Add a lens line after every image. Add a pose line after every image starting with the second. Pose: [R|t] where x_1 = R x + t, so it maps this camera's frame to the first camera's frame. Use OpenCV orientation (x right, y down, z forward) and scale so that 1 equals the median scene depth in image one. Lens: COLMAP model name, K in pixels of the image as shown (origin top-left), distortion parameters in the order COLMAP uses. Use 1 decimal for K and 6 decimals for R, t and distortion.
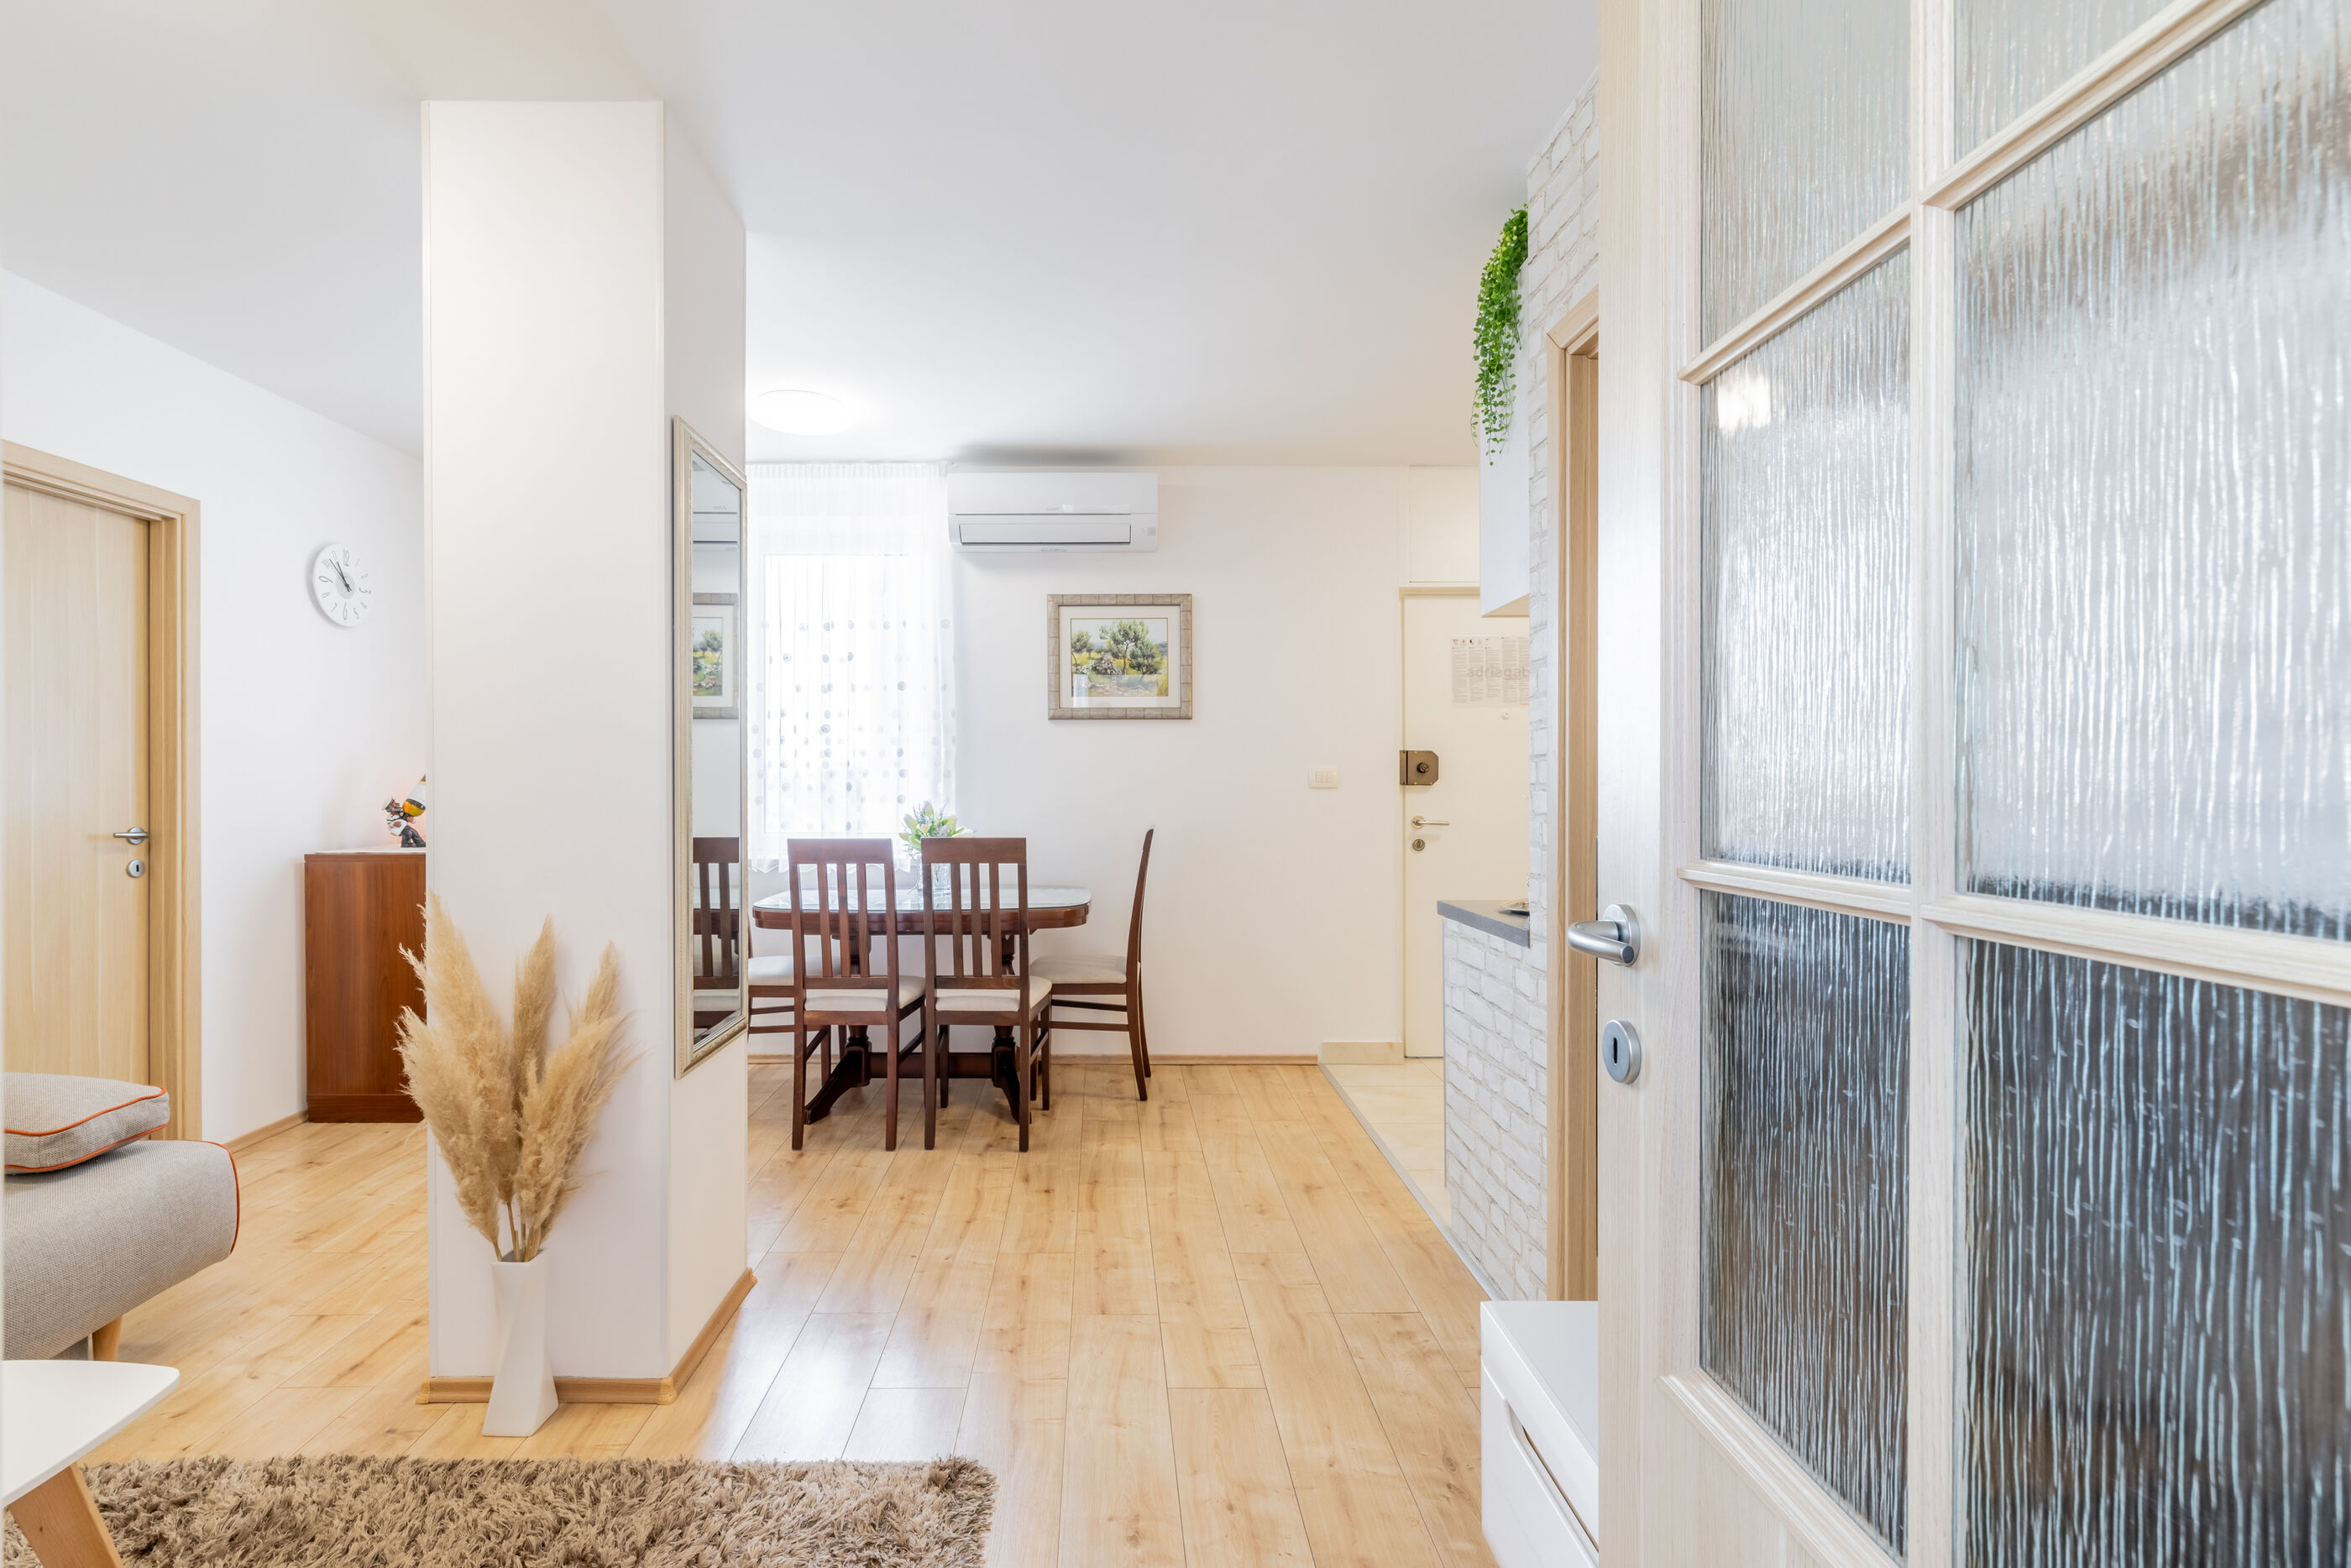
lens RADIAL K [[1033.0, 0, 1088.5], [0, 1033.0, 781.4], [0, 0, 1]] dist [0.001132, 0.000128]
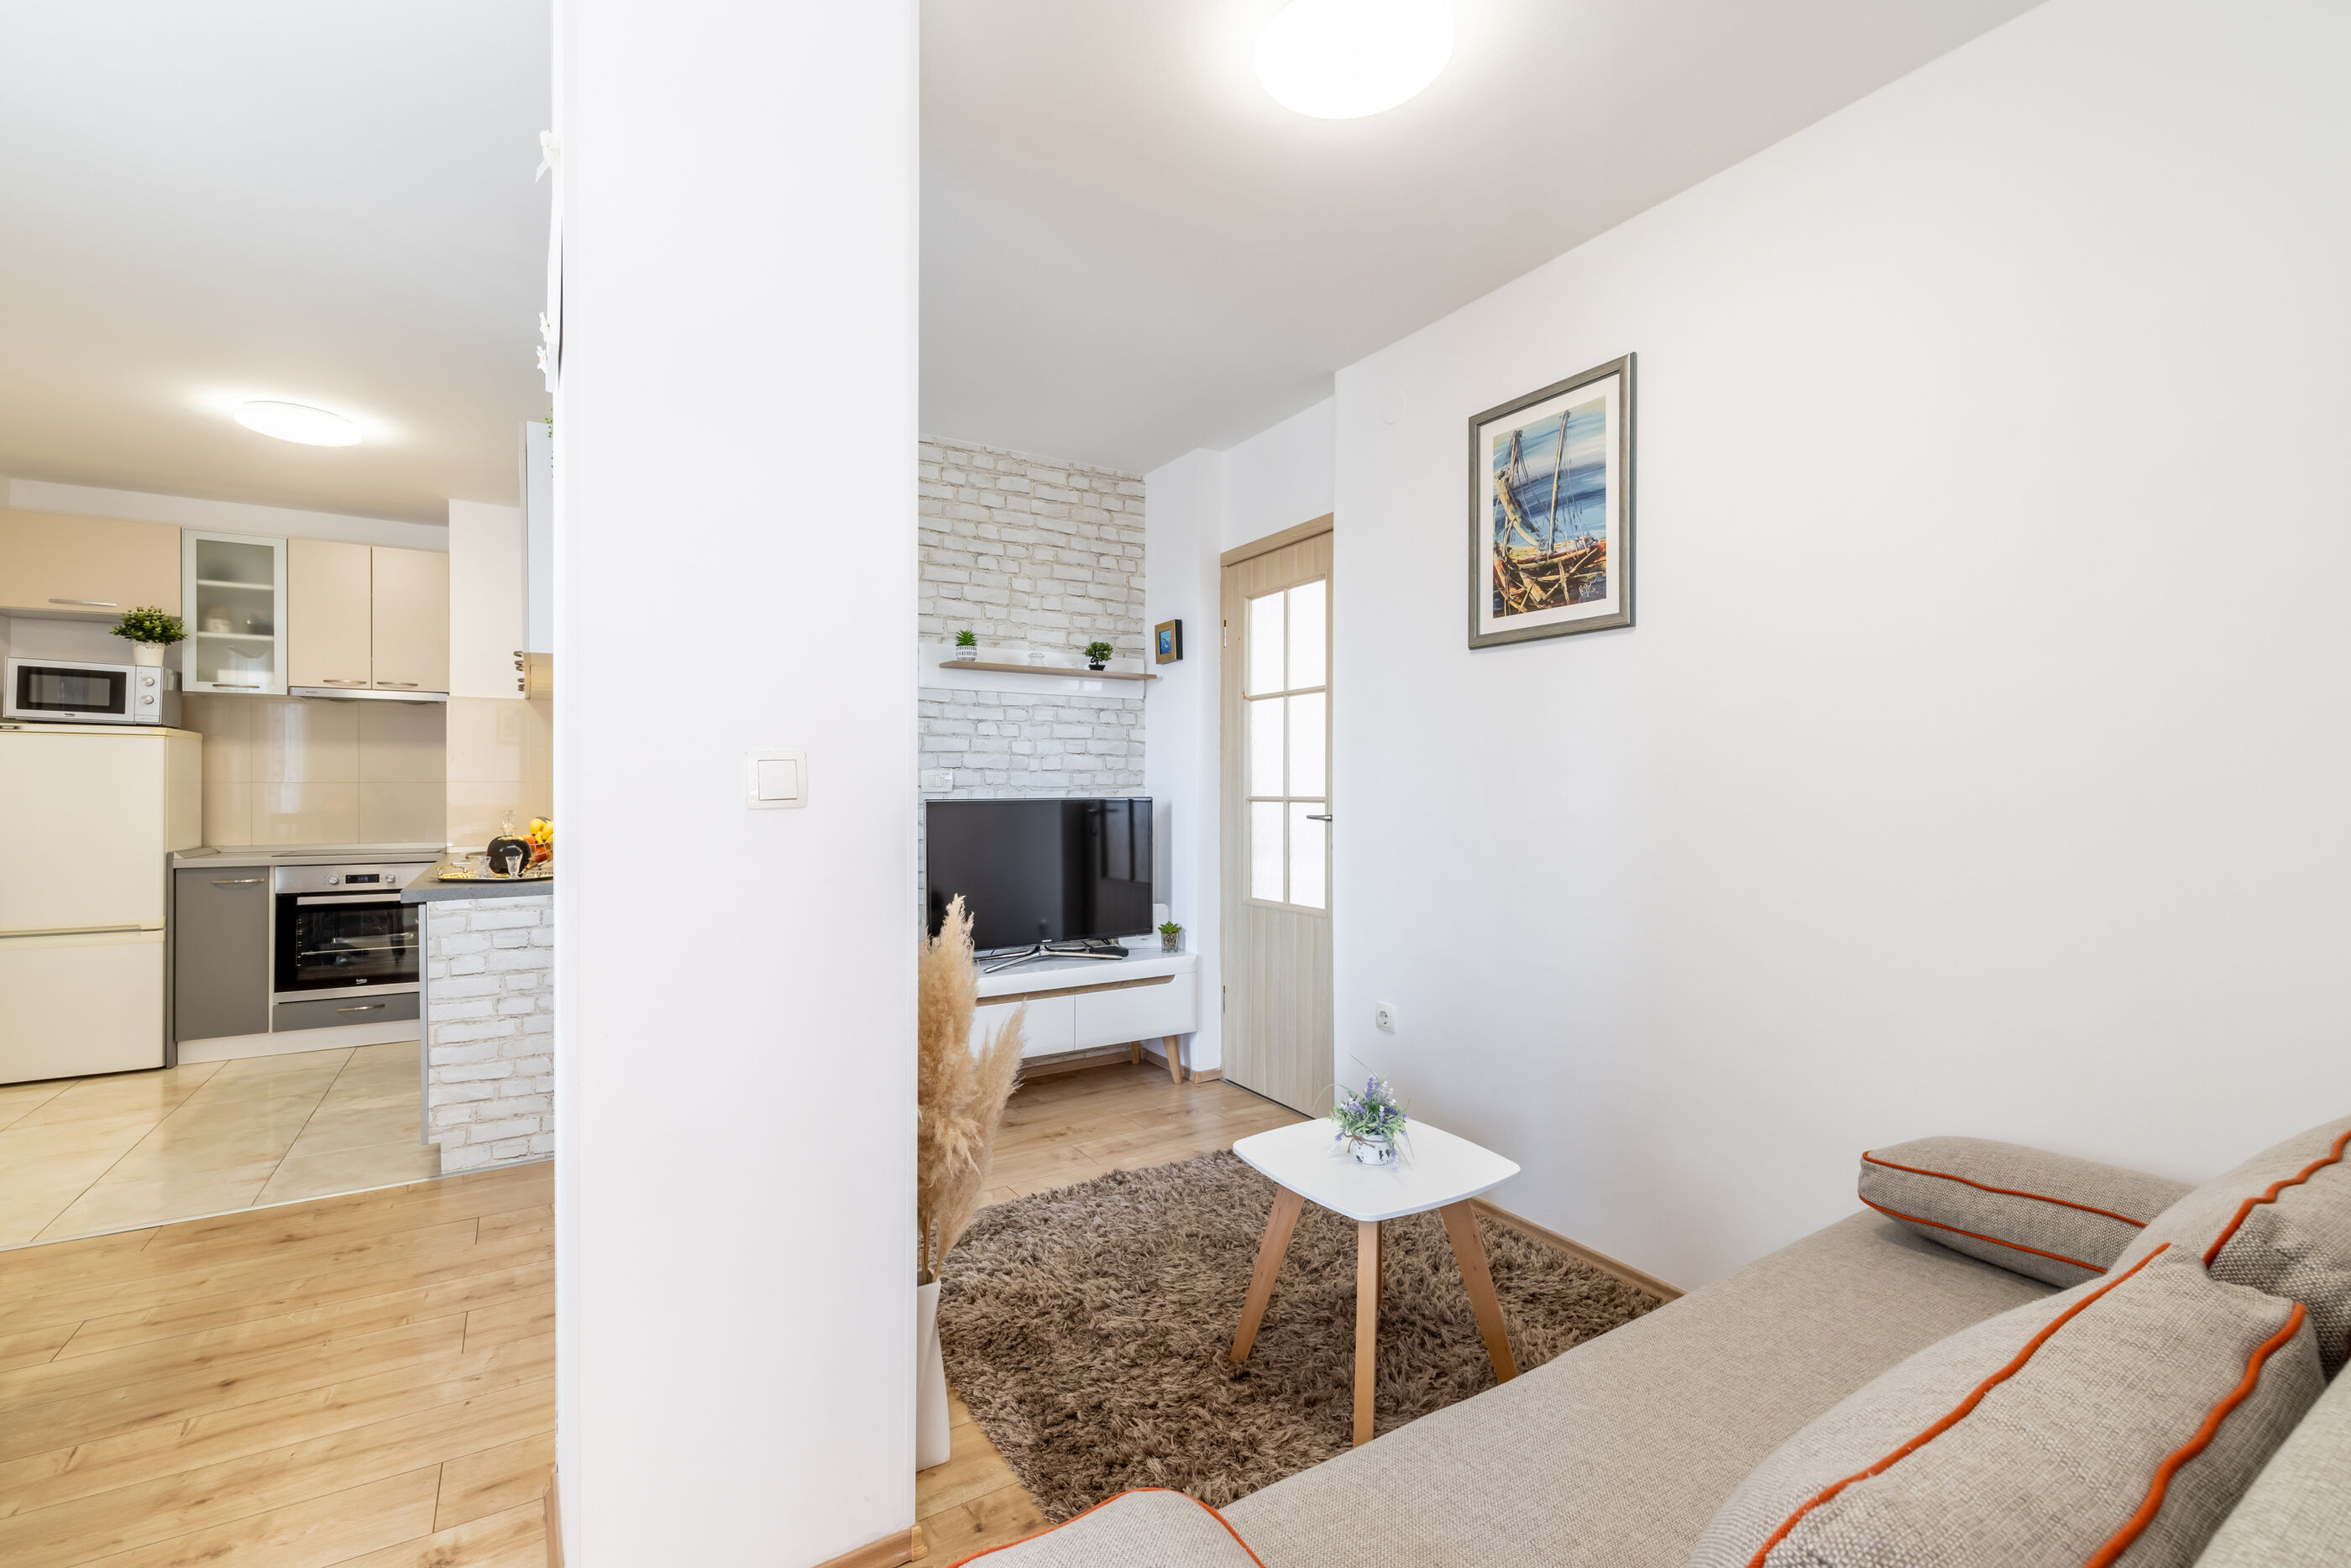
lens RADIAL K [[1016.5, 0, 1170.4], [0, 1016.5, 790.1], [0, 0, 1]] dist [0.000556, 0.000248]
pose [[-0.537313, -0.003061, 0.843377, -0.734920], [0.001778, 0.999987, 0.004762, 0.004986], [-0.843381, 0.004058, -0.537301, 0.659685]]
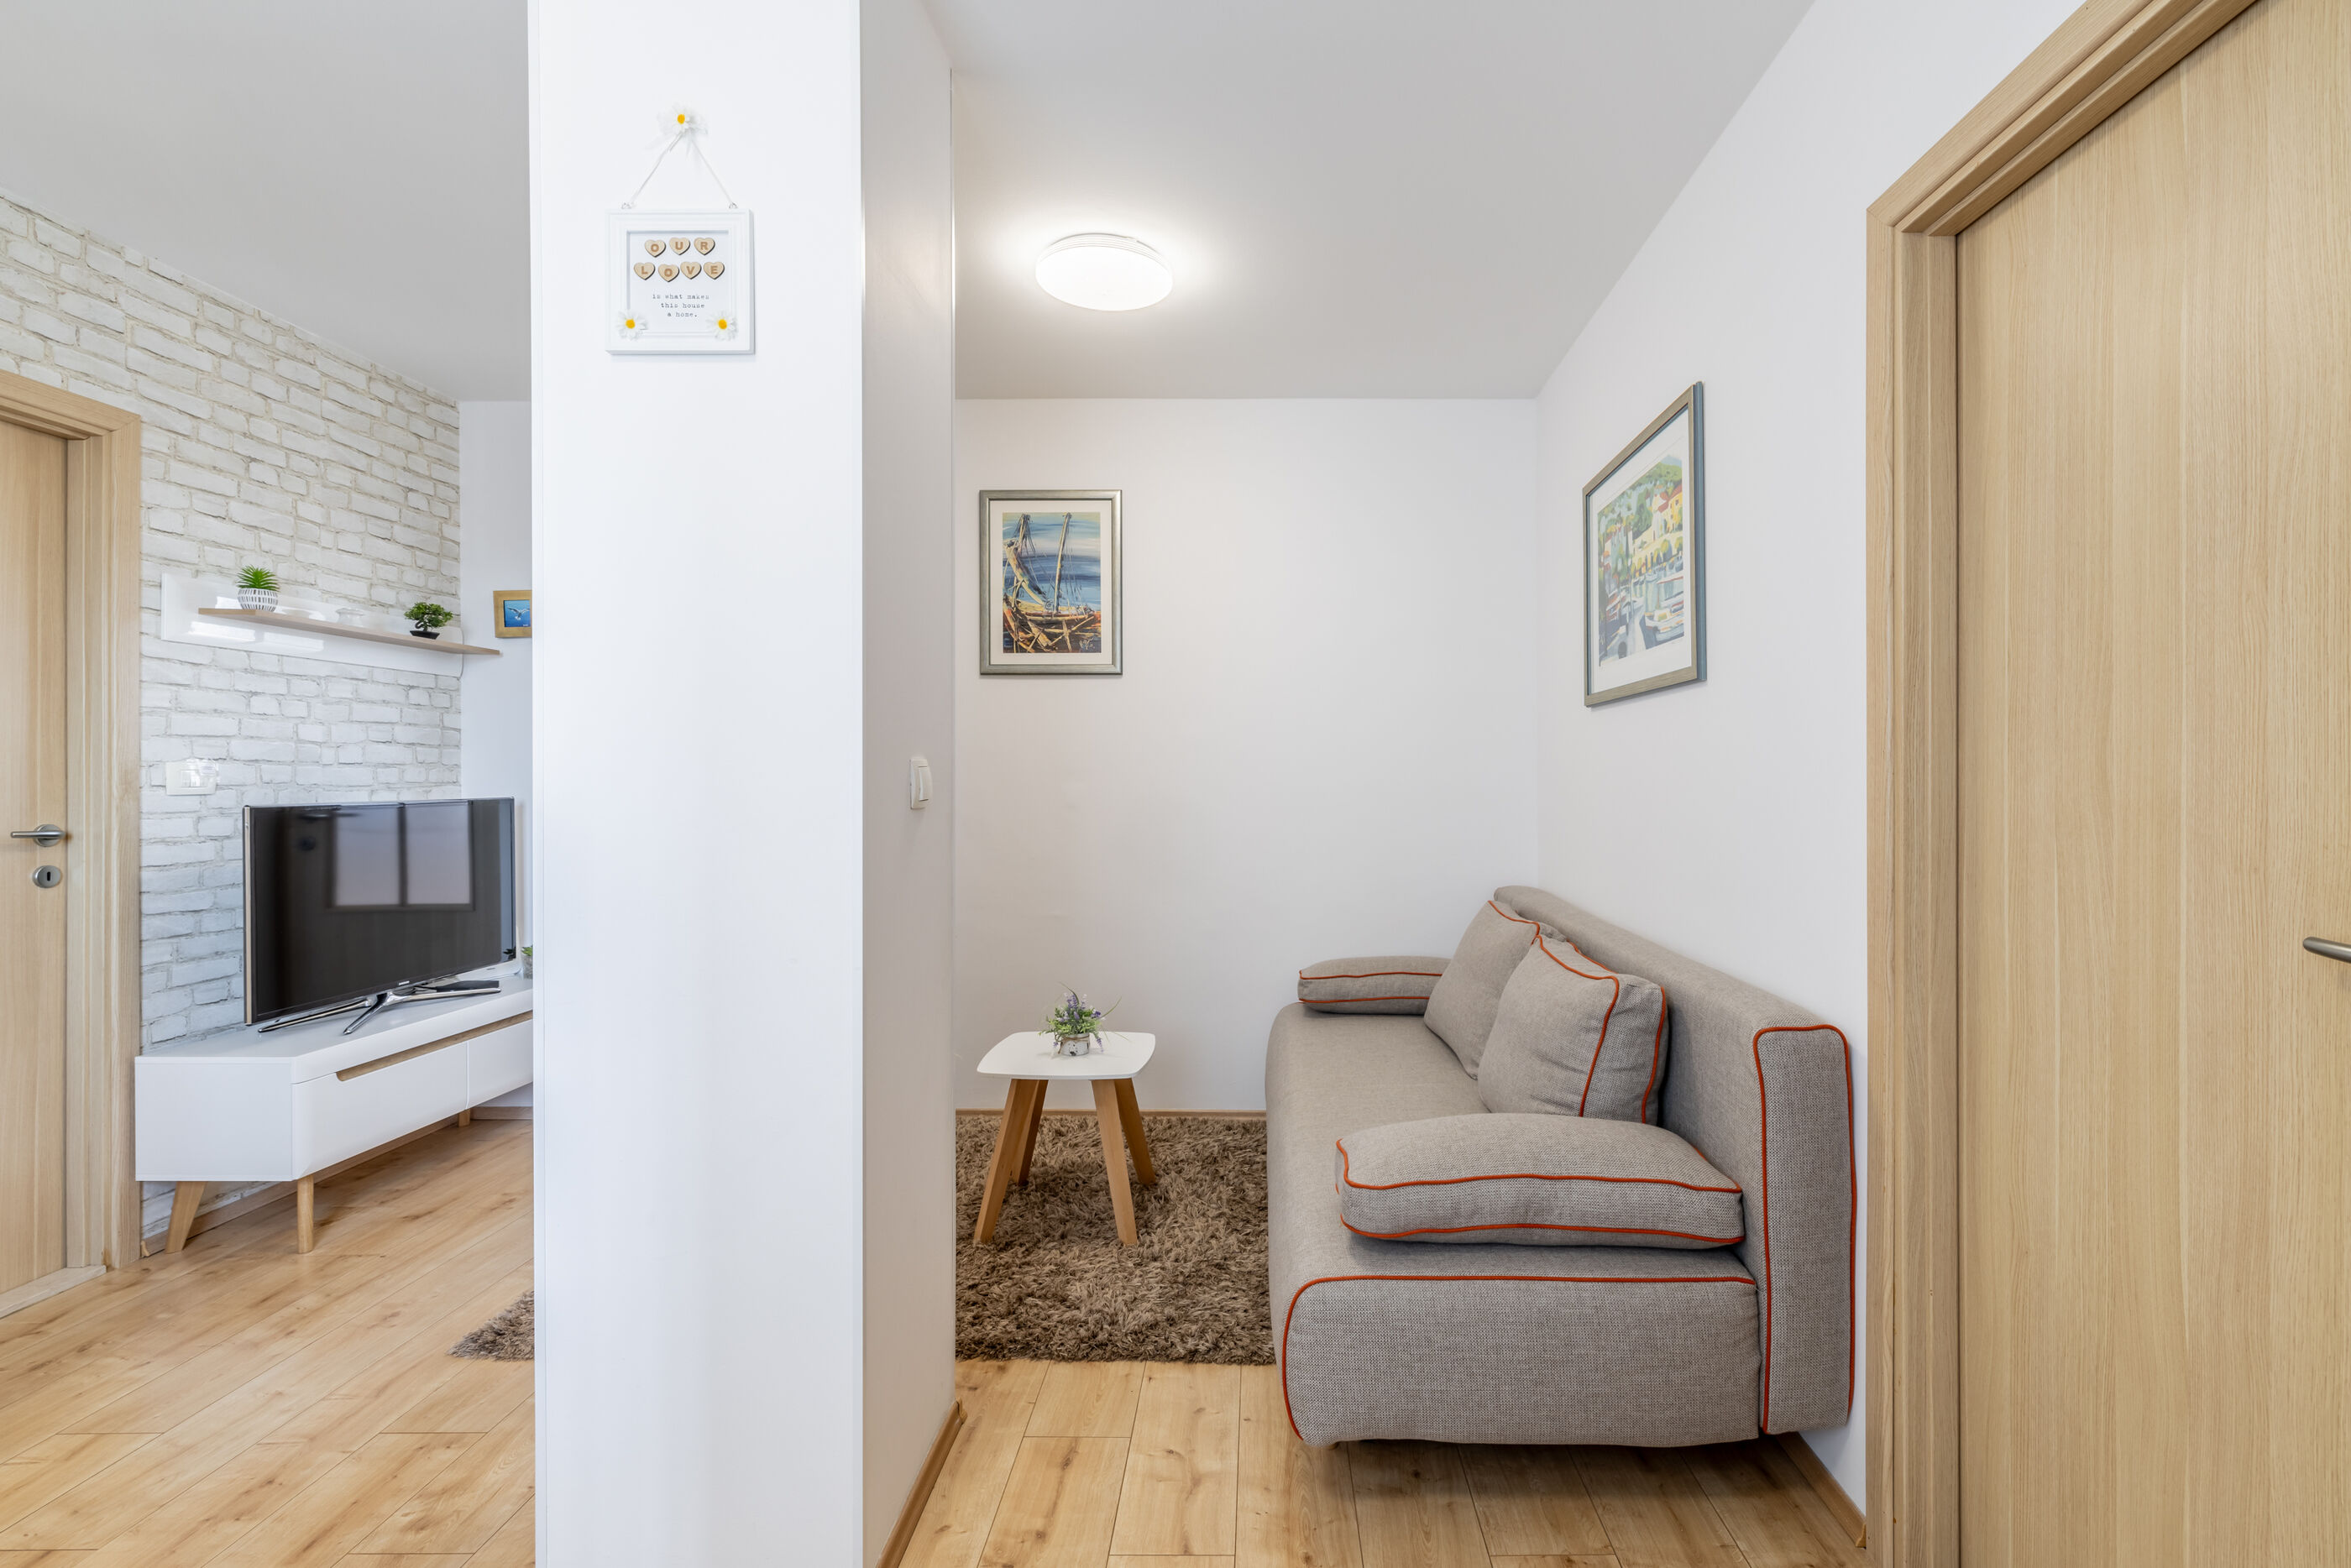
lens RADIAL K [[1054.7, 0, 1269.0], [0, 1054.7, 779.6], [0, 0, 1]] dist [0.002499, 0.000261]
pose [[-0.999899, 0.001914, -0.014055, -0.480581], [0.001858, 0.999990, 0.004053, -0.000616], [0.014063, 0.004027, -0.999893, 1.045098]]
